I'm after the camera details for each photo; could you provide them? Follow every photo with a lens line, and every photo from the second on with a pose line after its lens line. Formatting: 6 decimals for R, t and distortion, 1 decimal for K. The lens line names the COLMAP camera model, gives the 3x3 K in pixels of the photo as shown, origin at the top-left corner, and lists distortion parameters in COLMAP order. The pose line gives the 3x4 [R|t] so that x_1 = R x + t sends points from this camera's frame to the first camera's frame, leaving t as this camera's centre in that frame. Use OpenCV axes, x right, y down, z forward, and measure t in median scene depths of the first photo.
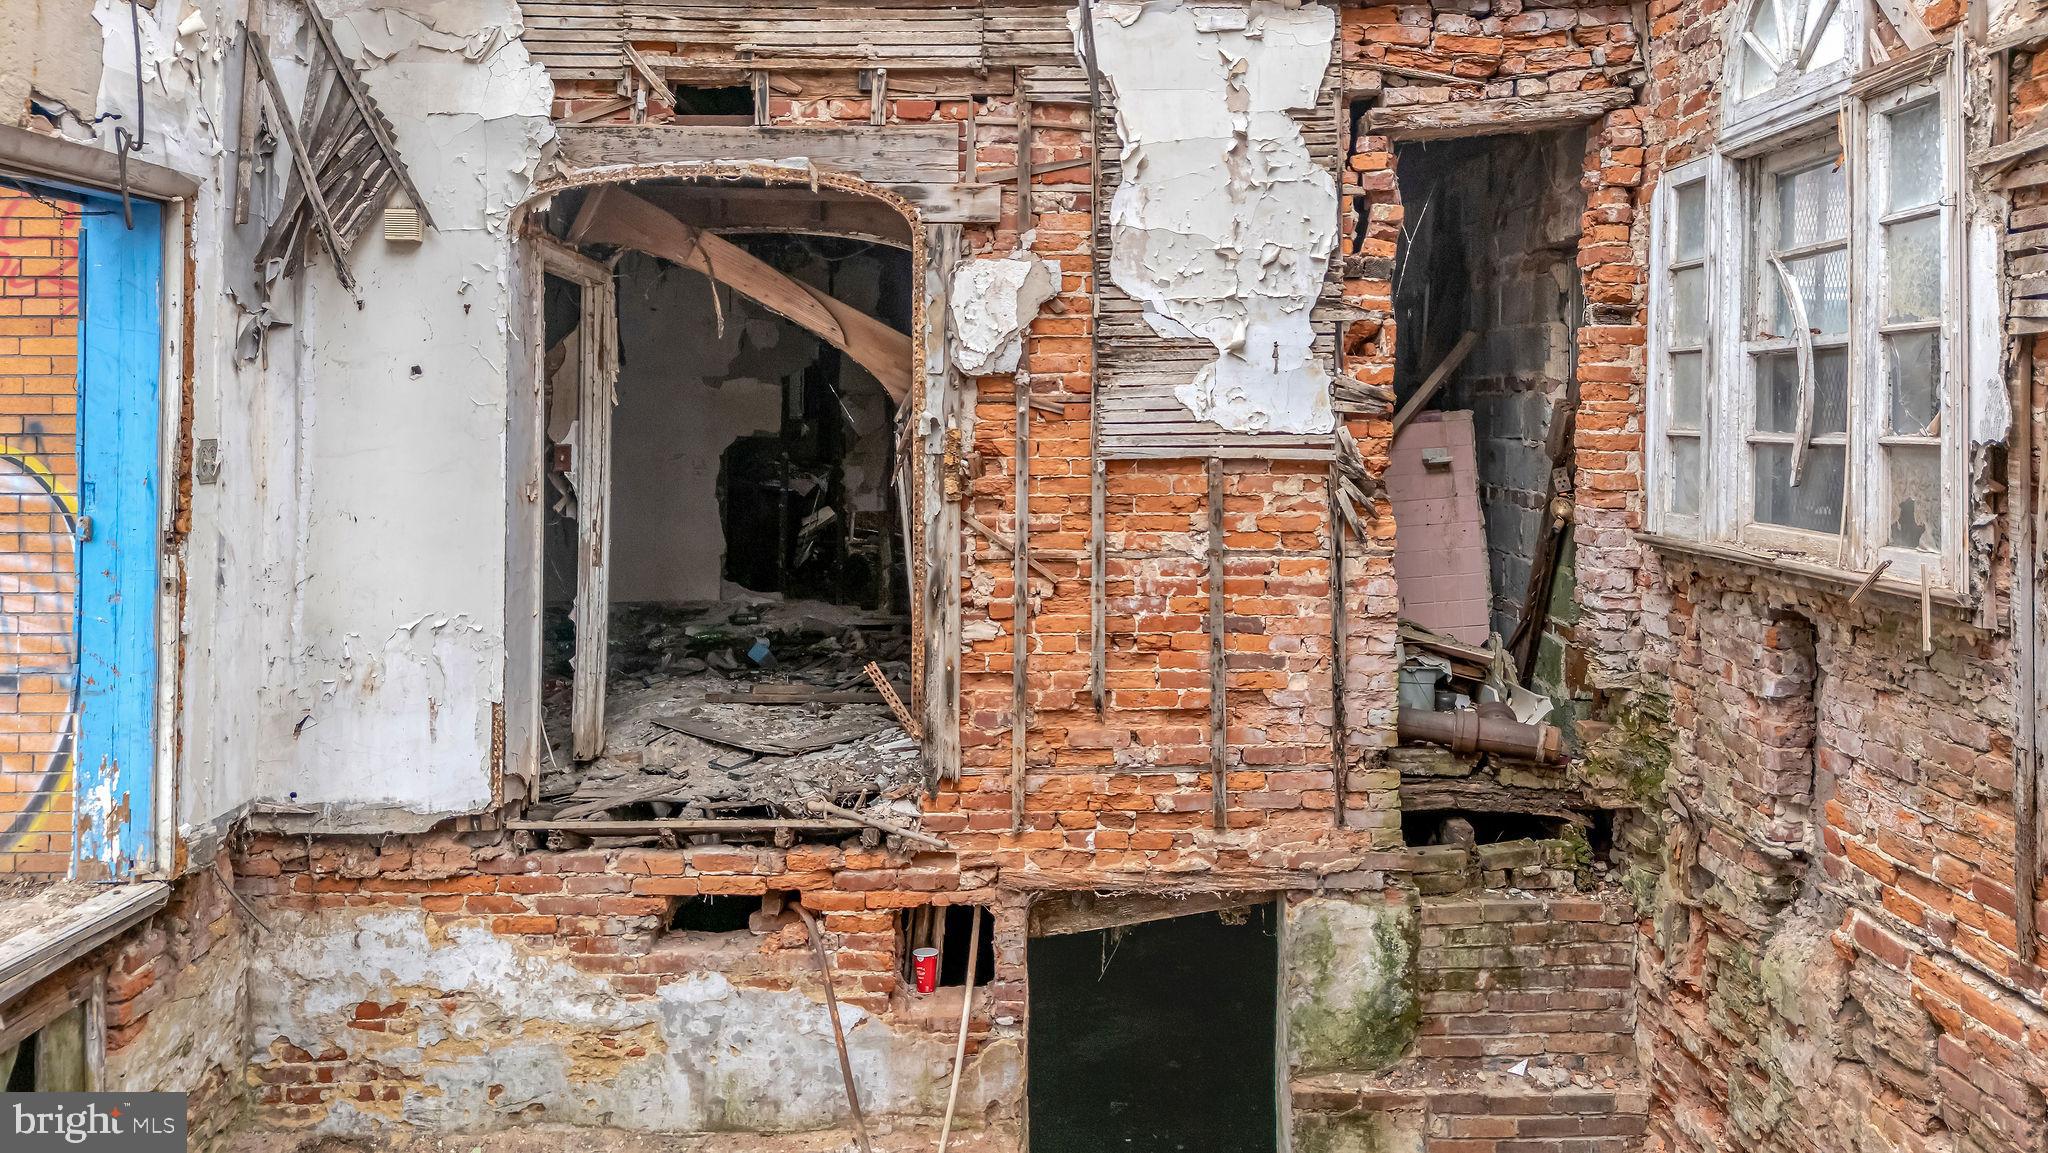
lens RADIAL K [[1539.3, 0, 1022.1], [0, 1539.3, 466.4], [0, 0, 1]] dist [0.068525, -0.045946]
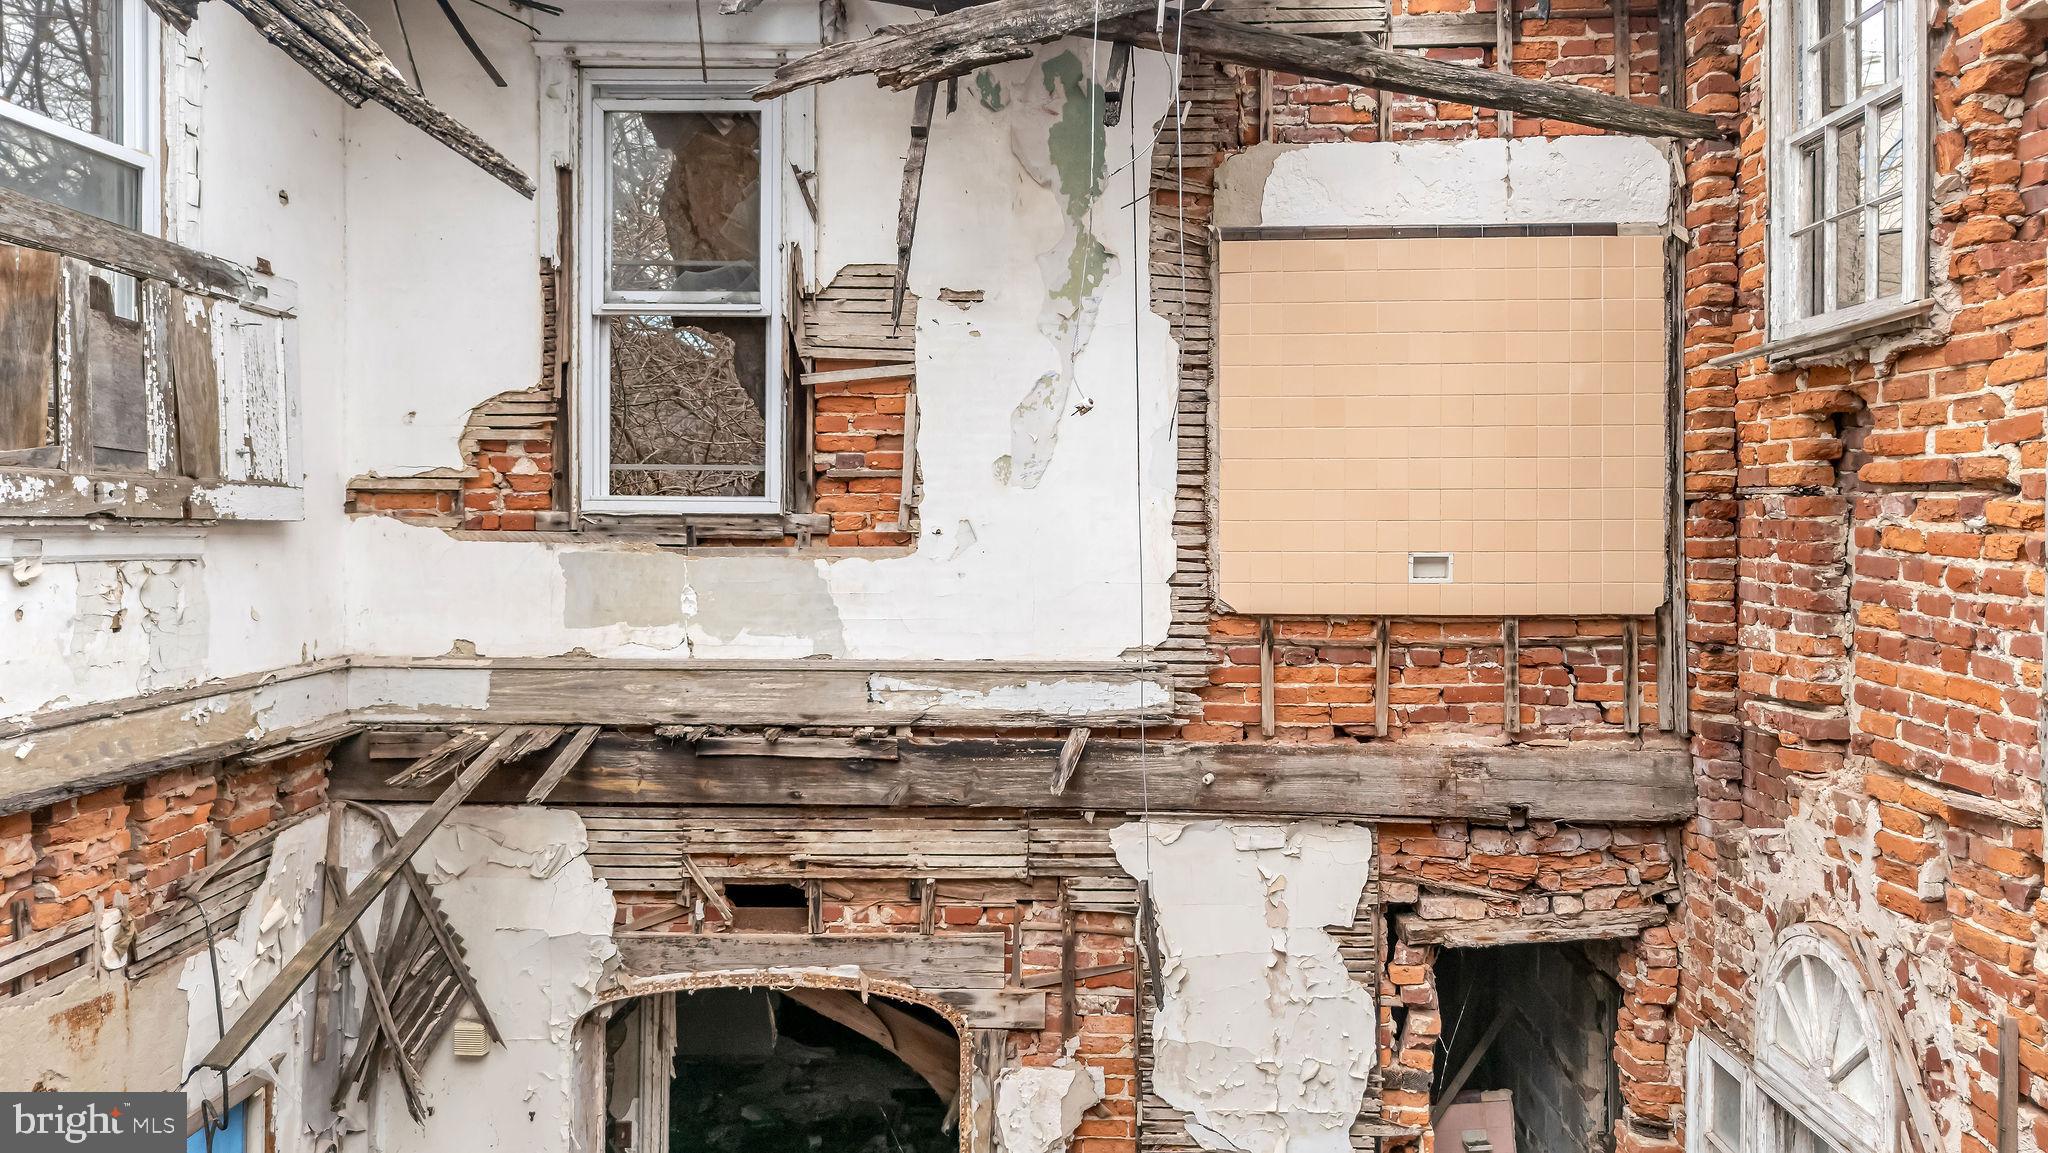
lens RADIAL K [[1498.6, 0, 1028.9], [0, 1498.6, 522.5], [0, 0, 1]] dist [0.079315, -0.077193]
pose [[0.999576, 0.000271, -0.029113, 0.004170], [0.000246, 0.999843, 0.017726, -0.514202], [0.029113, -0.017726, 0.999419, 0.000933]]
